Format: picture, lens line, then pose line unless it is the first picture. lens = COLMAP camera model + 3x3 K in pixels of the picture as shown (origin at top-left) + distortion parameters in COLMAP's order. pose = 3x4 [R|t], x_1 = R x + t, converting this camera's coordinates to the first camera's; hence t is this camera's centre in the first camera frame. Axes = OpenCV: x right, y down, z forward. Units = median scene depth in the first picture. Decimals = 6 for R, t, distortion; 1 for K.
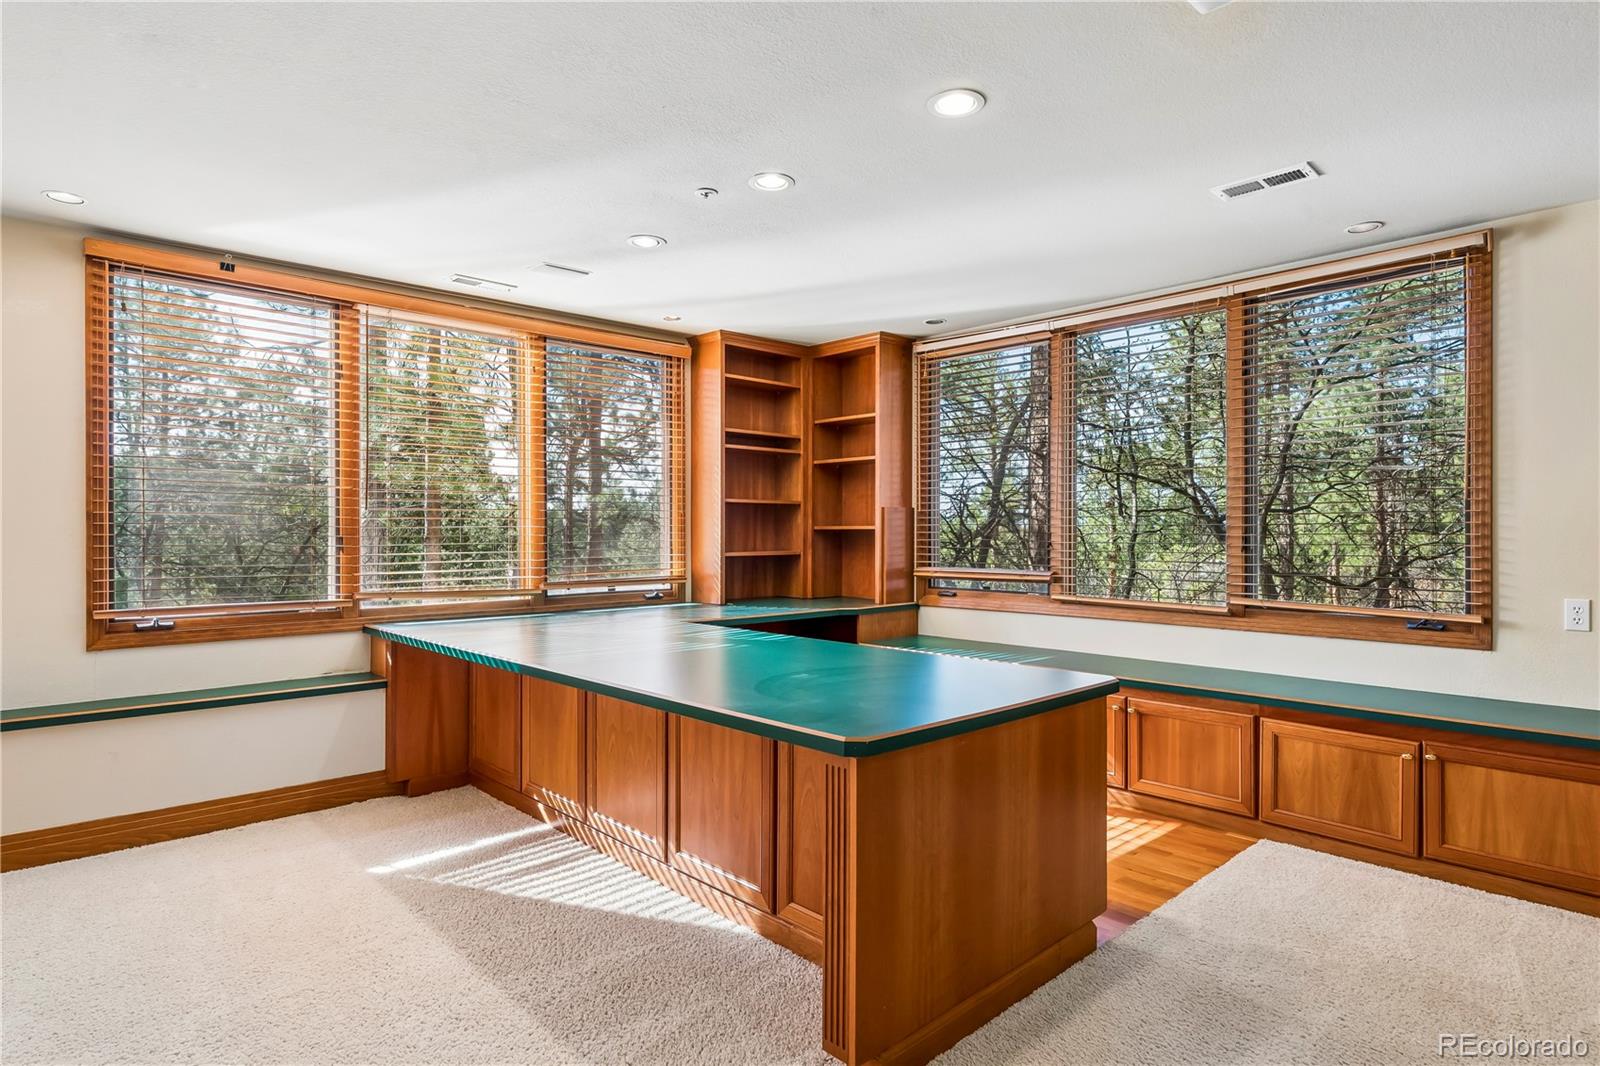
lens RADIAL K [[874.1, 0, 809.9], [0, 874.1, 529.9], [0, 0, 1]] dist [0.003670, -0.000038]
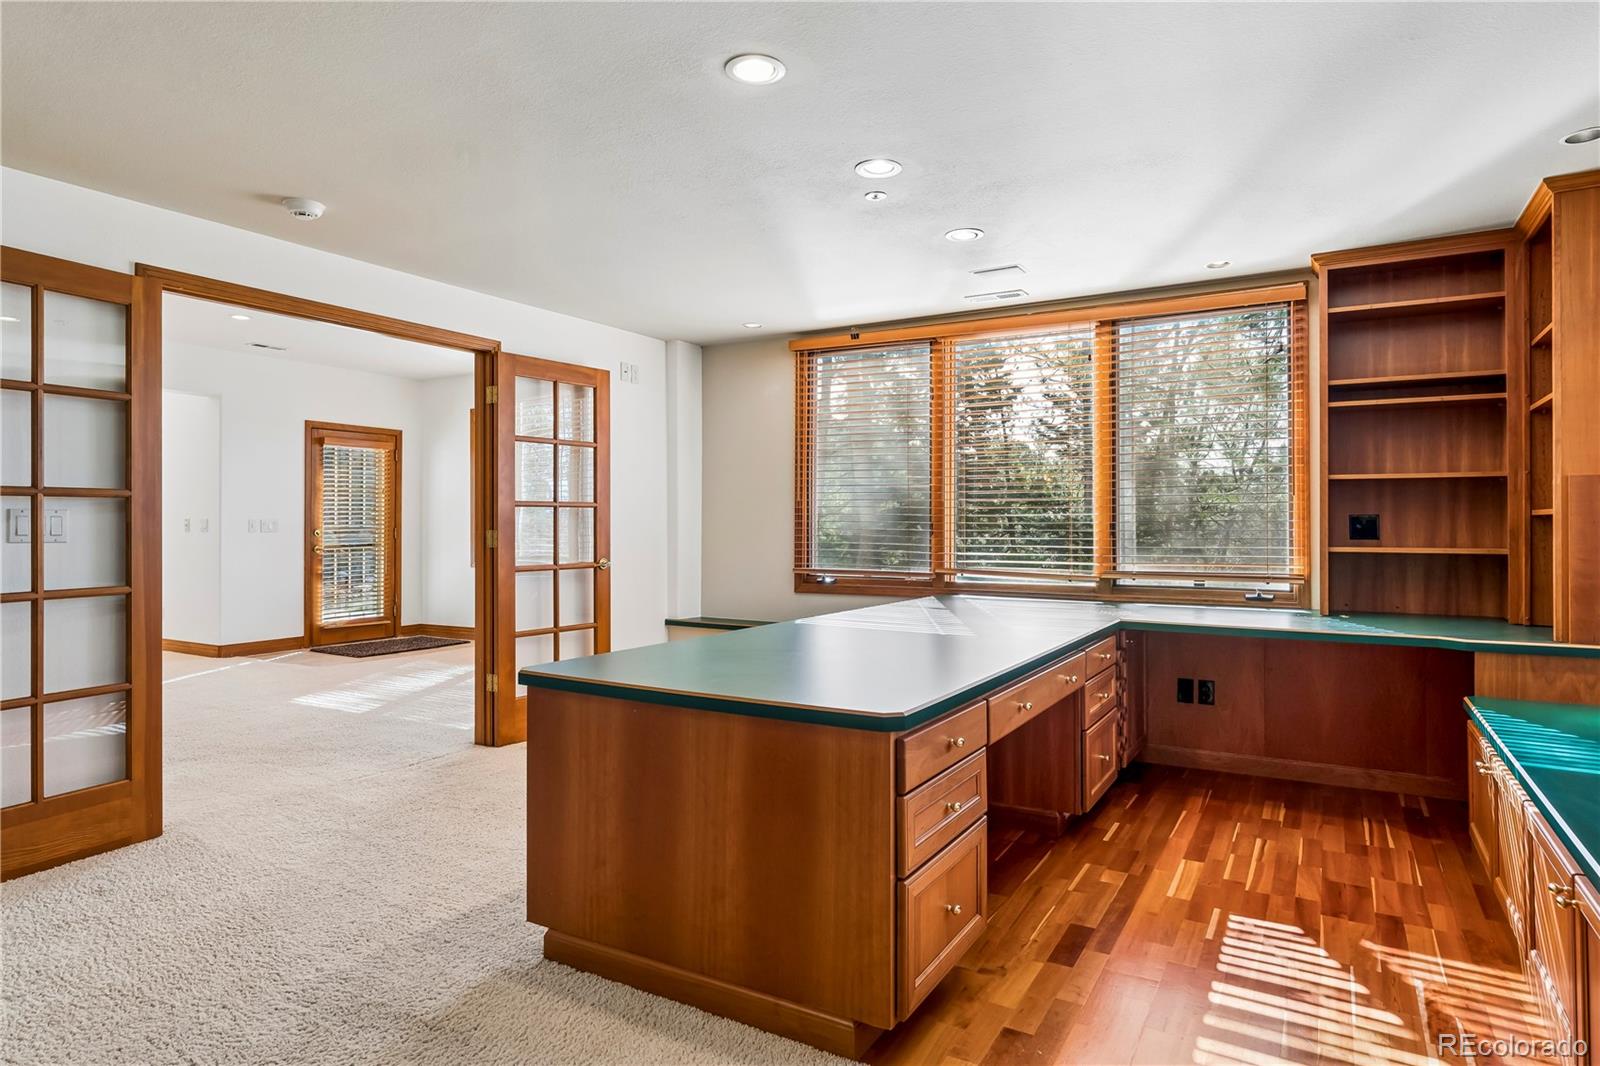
lens RADIAL K [[889.6, 0, 807.0], [0, 889.6, 528.3], [0, 0, 1]] dist [-0.001228, 0.000101]
pose [[0.290824, 0.008321, -0.956740, 0.558100], [0.002133, 0.999954, 0.009346, 0.002274], [0.956774, -0.004759, 0.290793, 0.384736]]
